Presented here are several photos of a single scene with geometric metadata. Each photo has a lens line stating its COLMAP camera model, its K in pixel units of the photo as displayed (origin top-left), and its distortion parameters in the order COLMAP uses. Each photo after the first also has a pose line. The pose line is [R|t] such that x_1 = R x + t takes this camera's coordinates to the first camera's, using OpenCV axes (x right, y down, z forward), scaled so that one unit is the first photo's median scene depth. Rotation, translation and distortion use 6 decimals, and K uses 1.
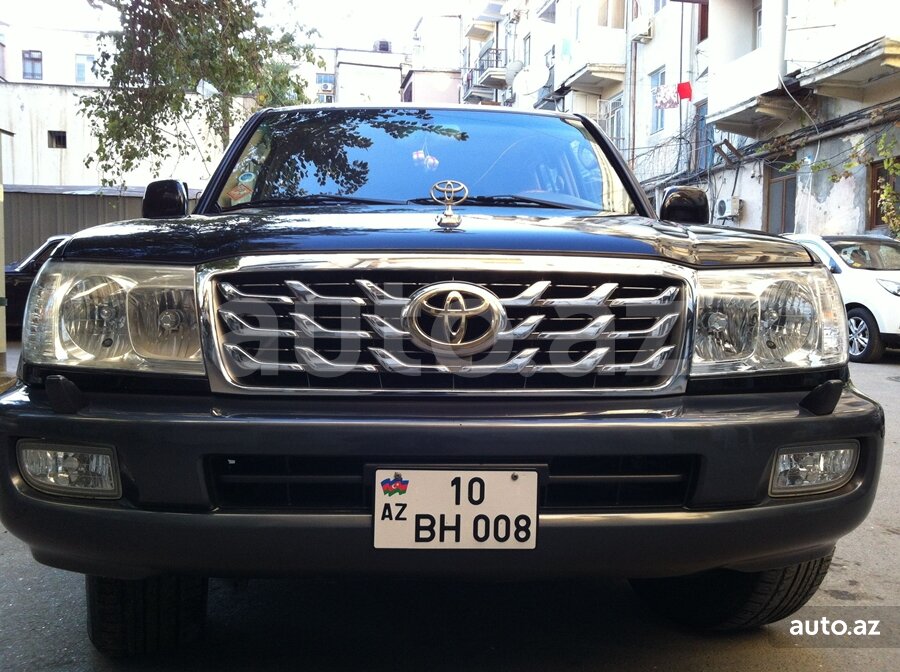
lens RADIAL K [[832.1, 0, 450.0], [0, 832.1, 336.0], [0, 0, 1]] dist [0.009050, -0.019071]
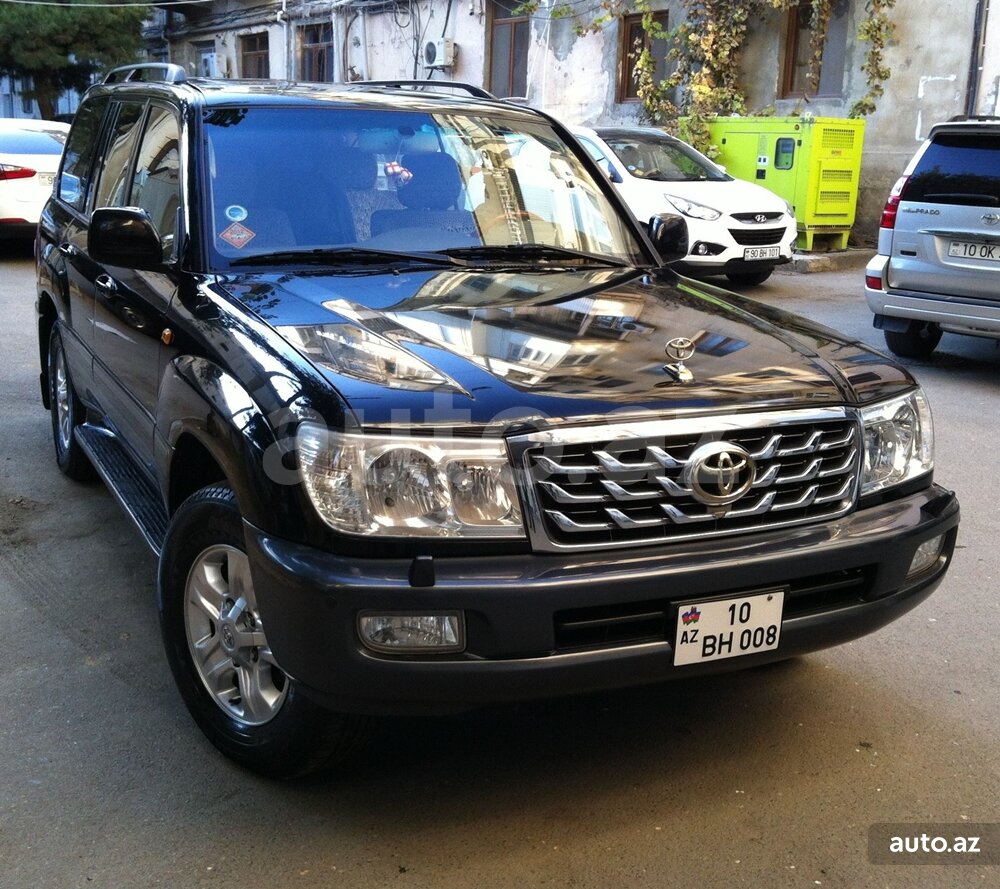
lens RADIAL K [[1167.2, 0, 472.5], [0, 1167.2, 445.0], [0, 0, 1]] dist [0.018400, 0.005510]
pose [[0.923978, -0.070351, 0.375921, -0.993584], [-0.007689, 0.979320, 0.202172, -0.415756], [-0.382369, -0.189693, 0.904329, -0.395807]]
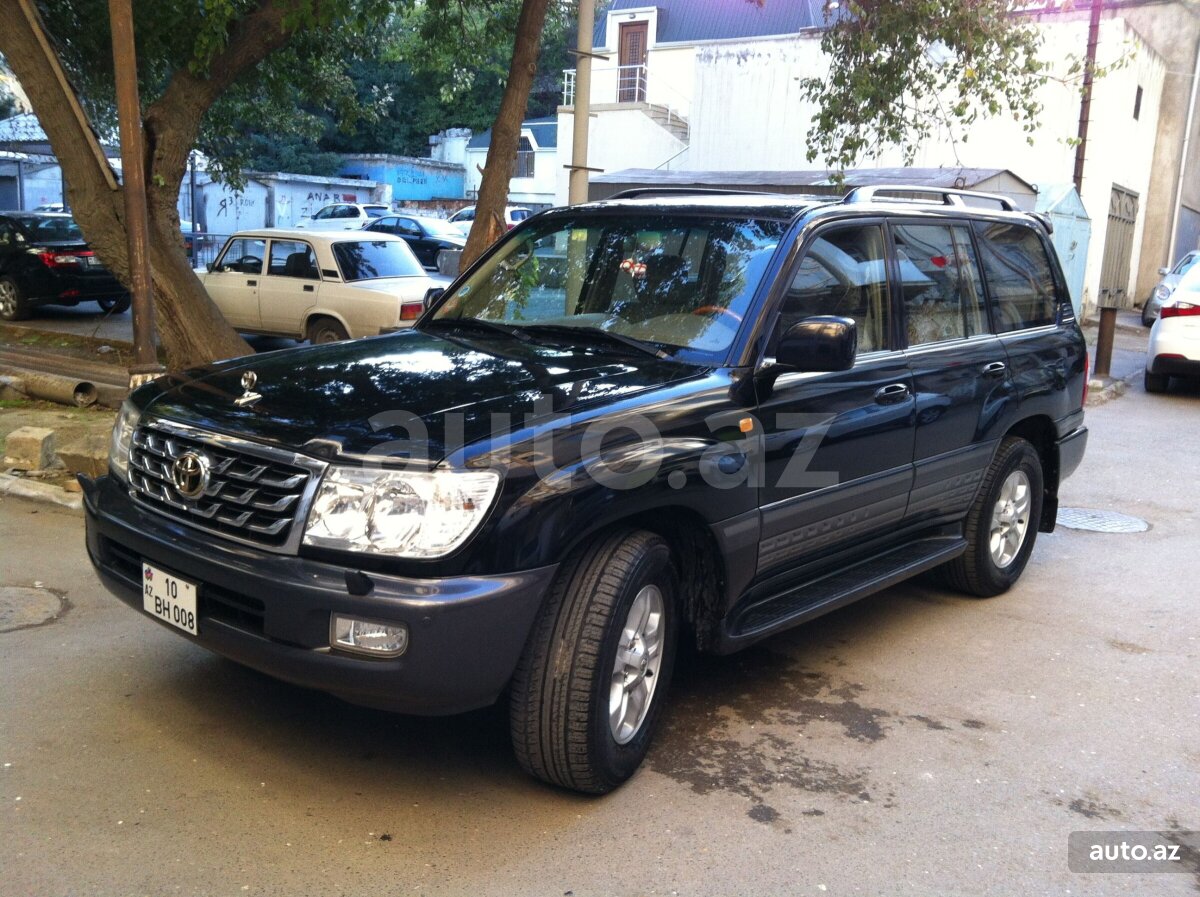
lens RADIAL K [[1109.4, 0, 600.0], [0, 1109.4, 448.5], [0, 0, 1]] dist [0.009050, -0.019071]
pose [[0.720714, 0.137505, -0.679459, 1.963935], [-0.064606, 0.989188, 0.131657, -0.395850], [0.690216, -0.050990, 0.721805, 0.066335]]
